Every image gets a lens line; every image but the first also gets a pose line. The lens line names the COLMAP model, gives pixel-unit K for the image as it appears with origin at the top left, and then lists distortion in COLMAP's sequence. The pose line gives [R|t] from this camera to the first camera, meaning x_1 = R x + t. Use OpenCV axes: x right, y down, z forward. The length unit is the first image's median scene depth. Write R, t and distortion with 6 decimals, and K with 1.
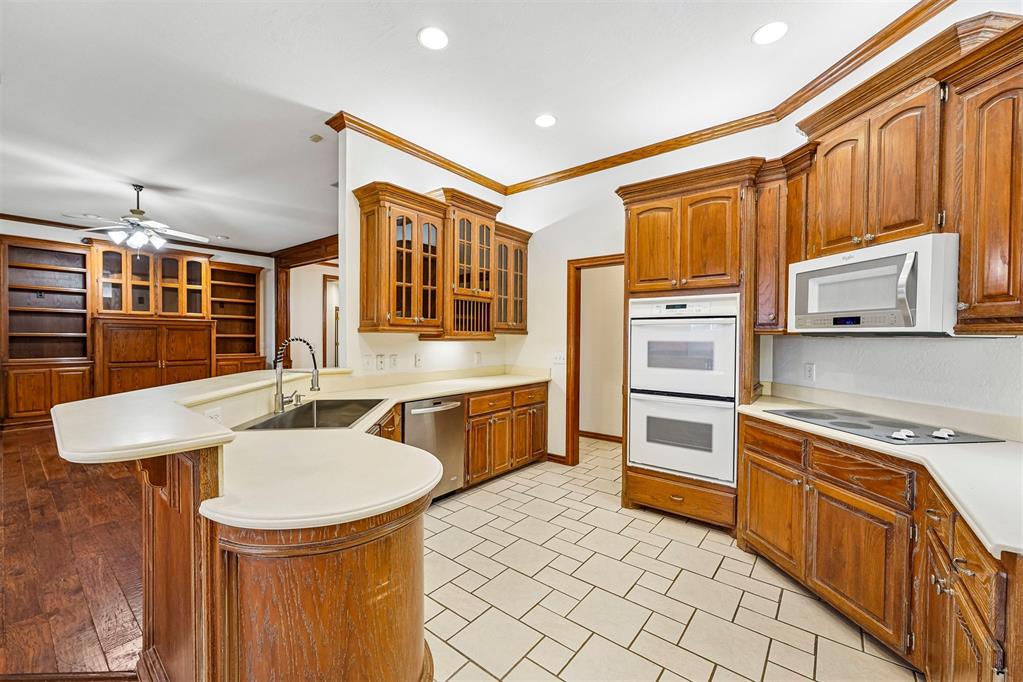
lens RADIAL K [[408.6, 0, 511.2], [0, 408.6, 340.2], [0, 0, 1]] dist [-0.001793, 0.000201]
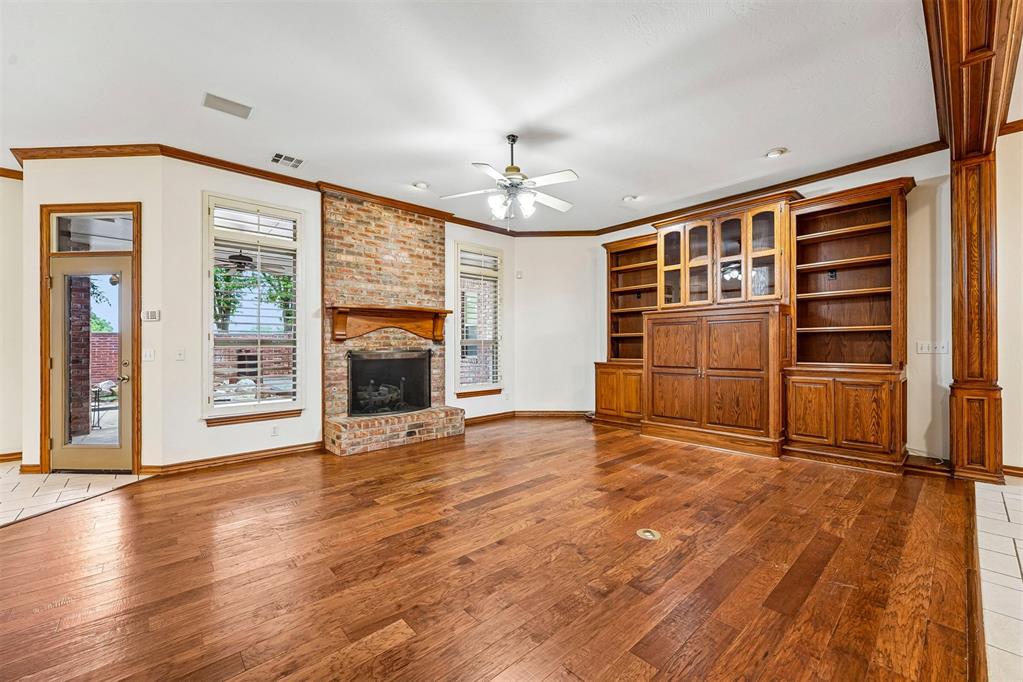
lens RADIAL K [[408.6, 0, 513.7], [0, 408.6, 341.9], [0, 0, 1]] dist [-0.001793, 0.000201]
pose [[-0.159796, -0.012881, -0.987066, -0.270724], [-0.001475, 0.999917, -0.012810, 0.038409], [0.987149, -0.000591, -0.159802, 1.963889]]
